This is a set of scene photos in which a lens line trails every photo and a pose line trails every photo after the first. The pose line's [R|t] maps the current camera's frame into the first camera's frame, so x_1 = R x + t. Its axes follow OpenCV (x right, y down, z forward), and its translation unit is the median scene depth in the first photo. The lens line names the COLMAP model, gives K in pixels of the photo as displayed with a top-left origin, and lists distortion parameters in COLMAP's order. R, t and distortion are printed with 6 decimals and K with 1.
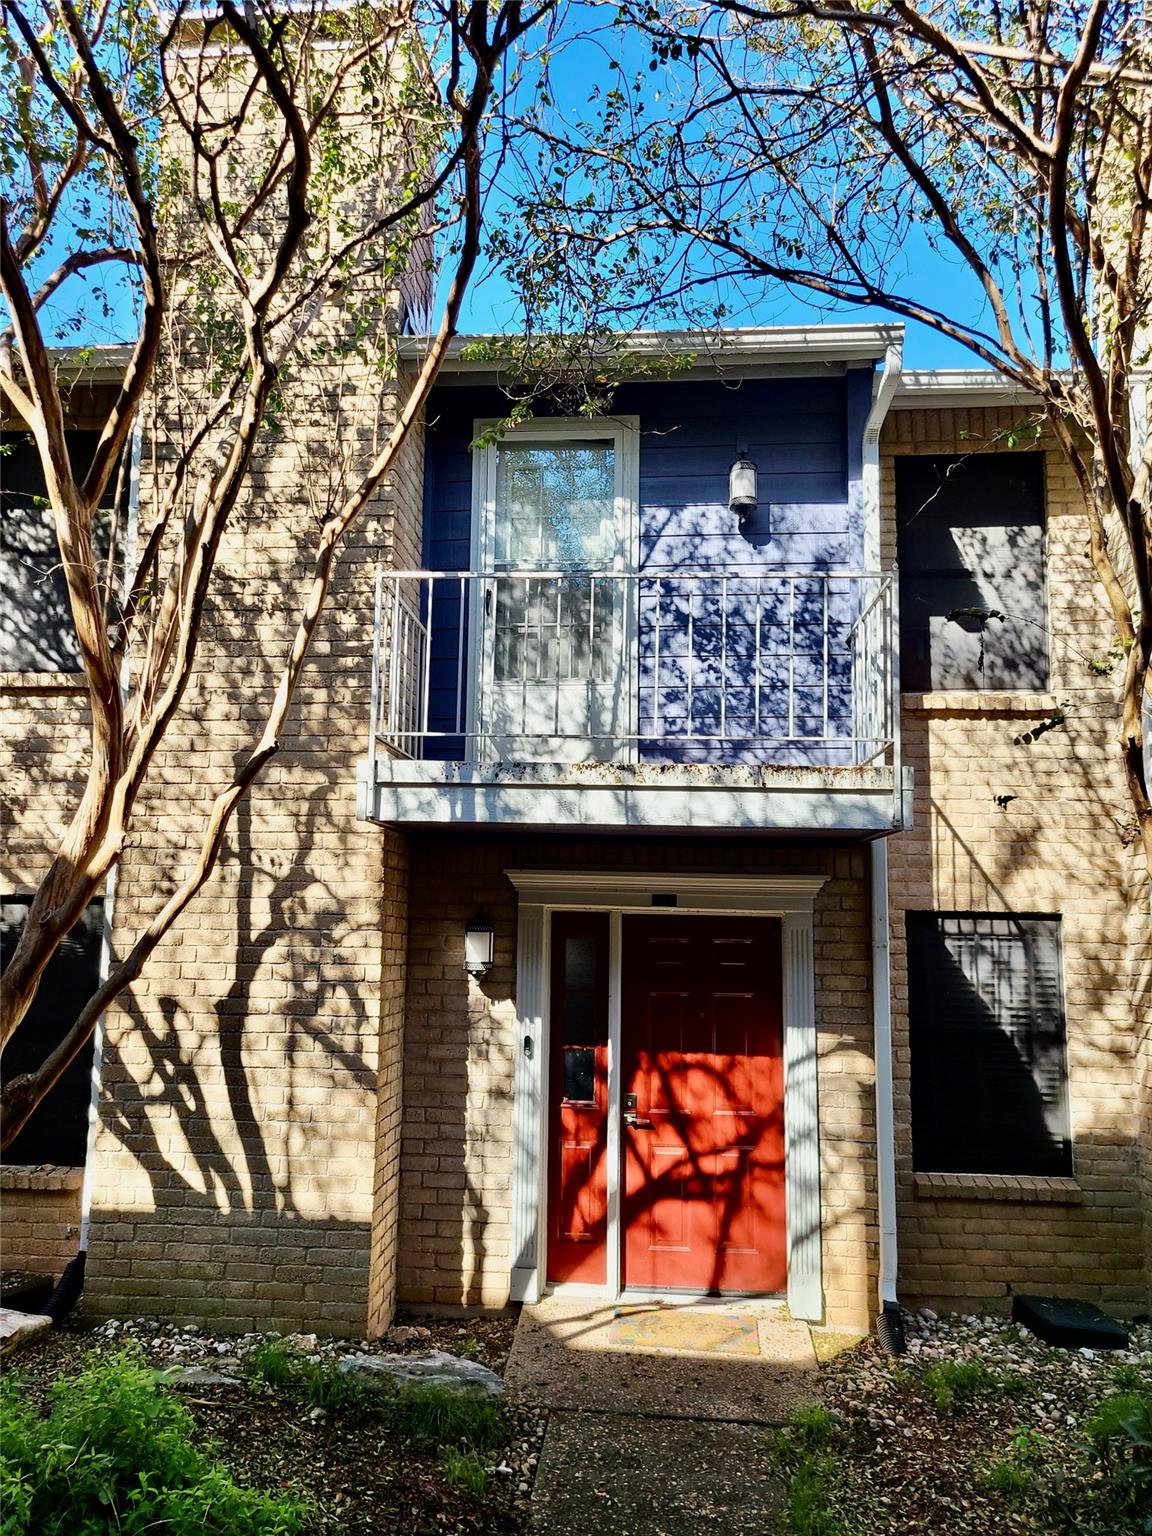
lens RADIAL K [[1226.7, 0, 576.0], [0, 1226.7, 768.0], [0, 0, 1]] dist [0.069568, -0.066535]
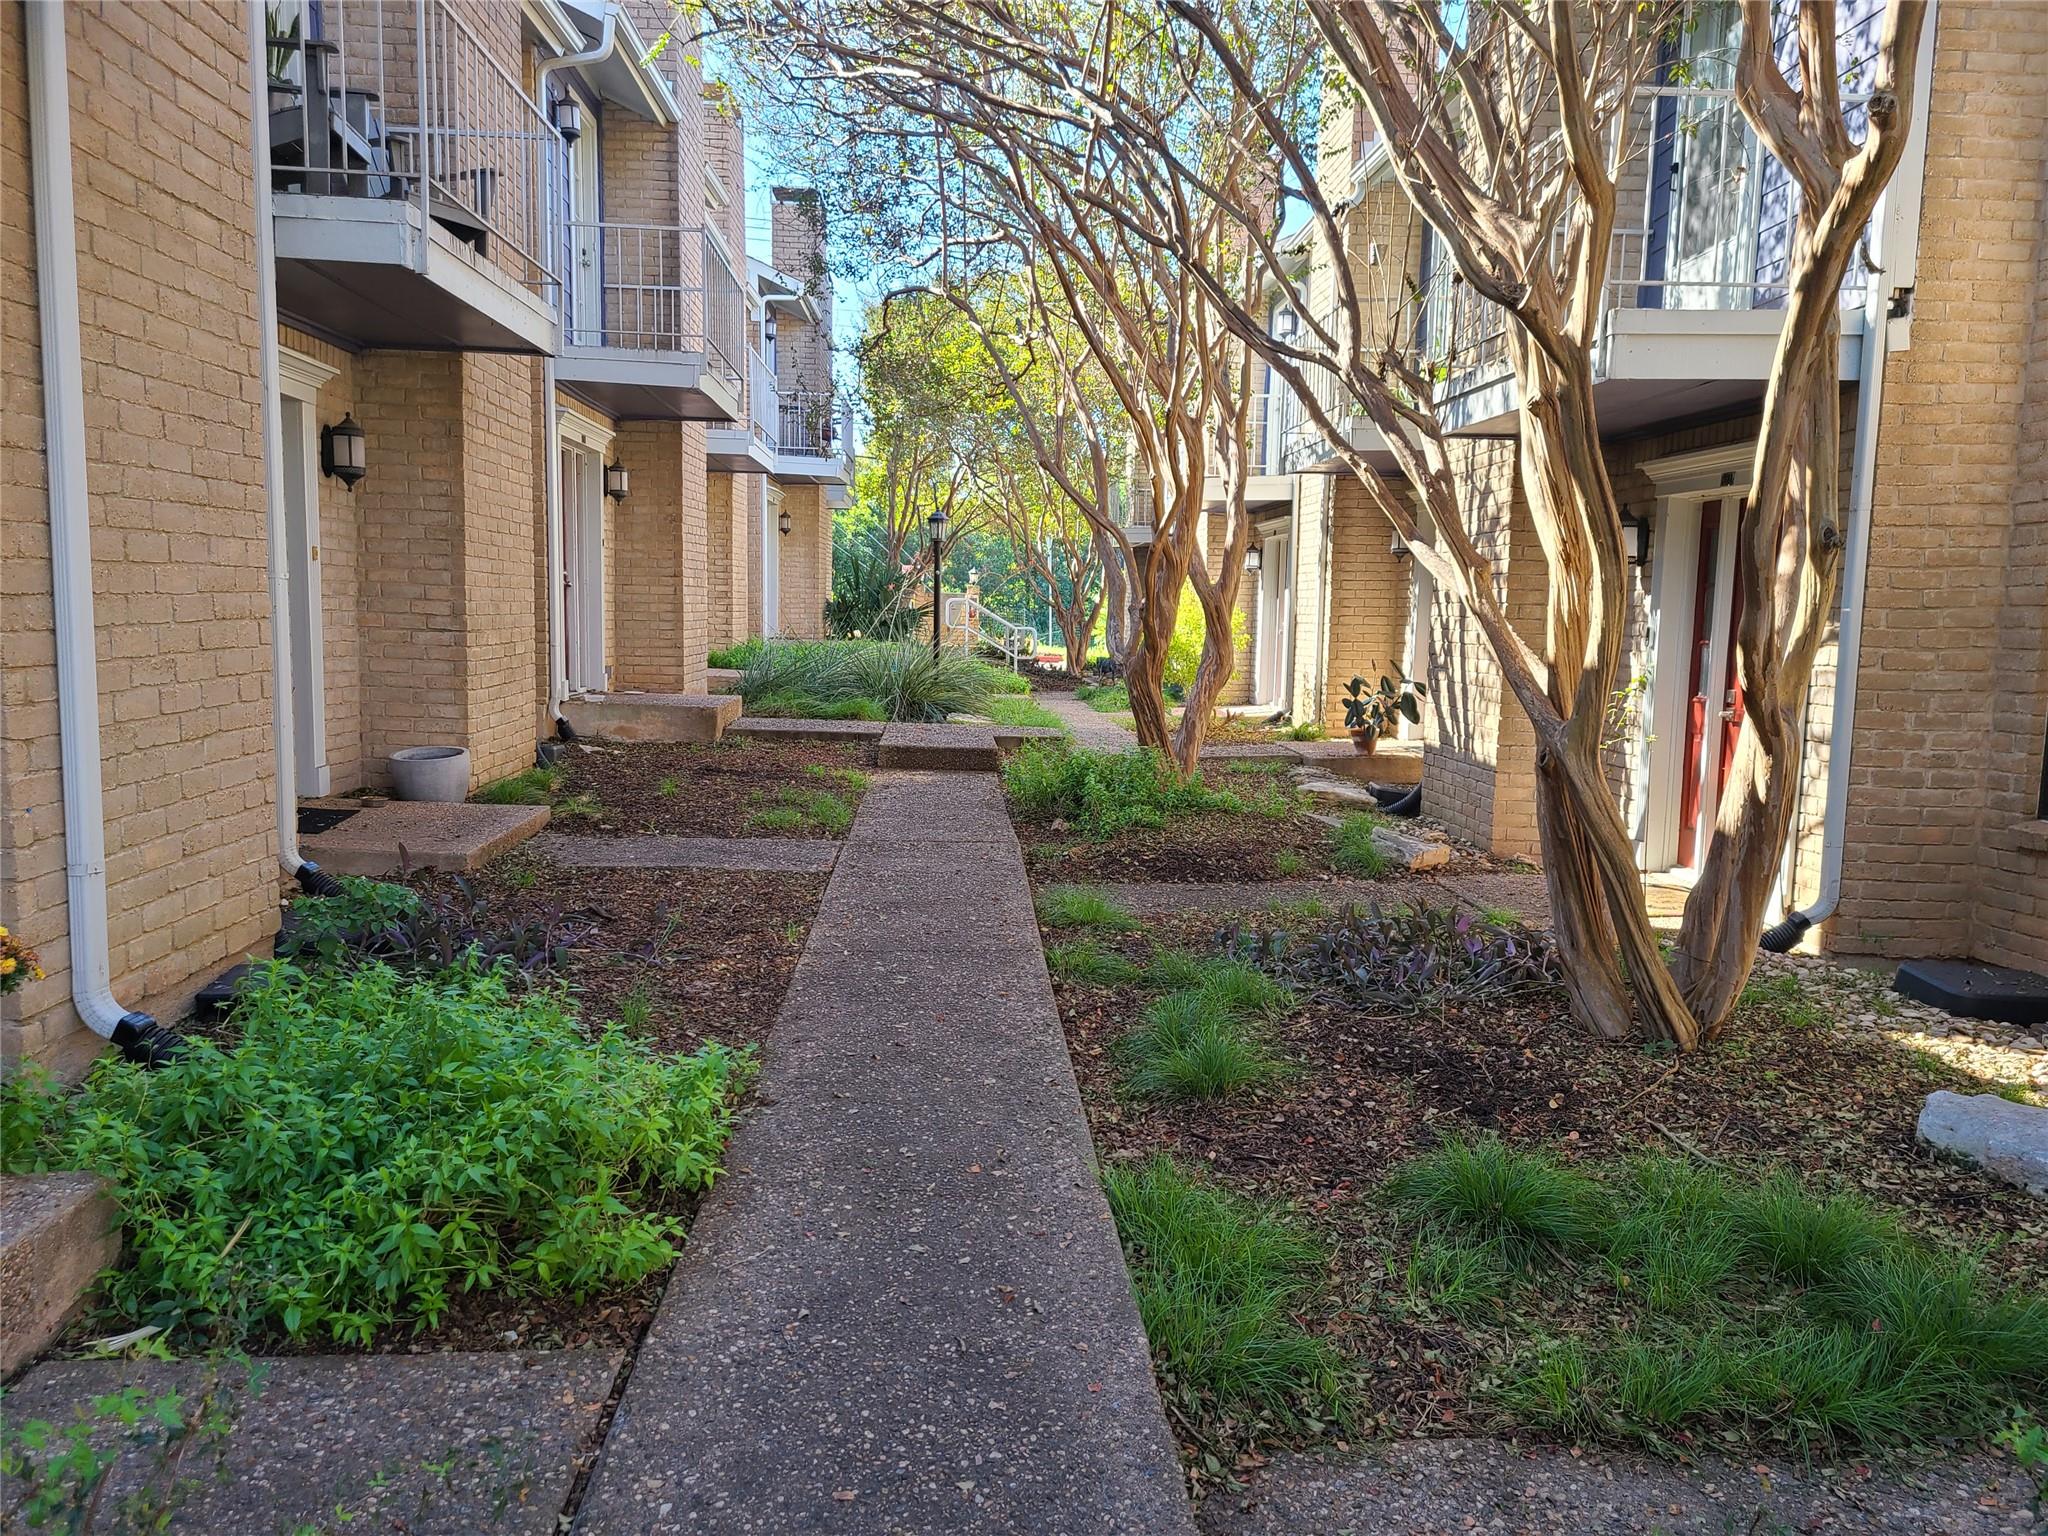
lens RADIAL K [[1635.6, 0, 1009.7], [0, 1635.6, 805.2], [0, 0, 1]] dist [0.069568, -0.066535]
pose [[0.093391, 0.099356, -0.990660, 1.211214], [0.113391, 0.987473, 0.109726, 0.145487], [0.989151, -0.122579, 0.080955, 0.329845]]
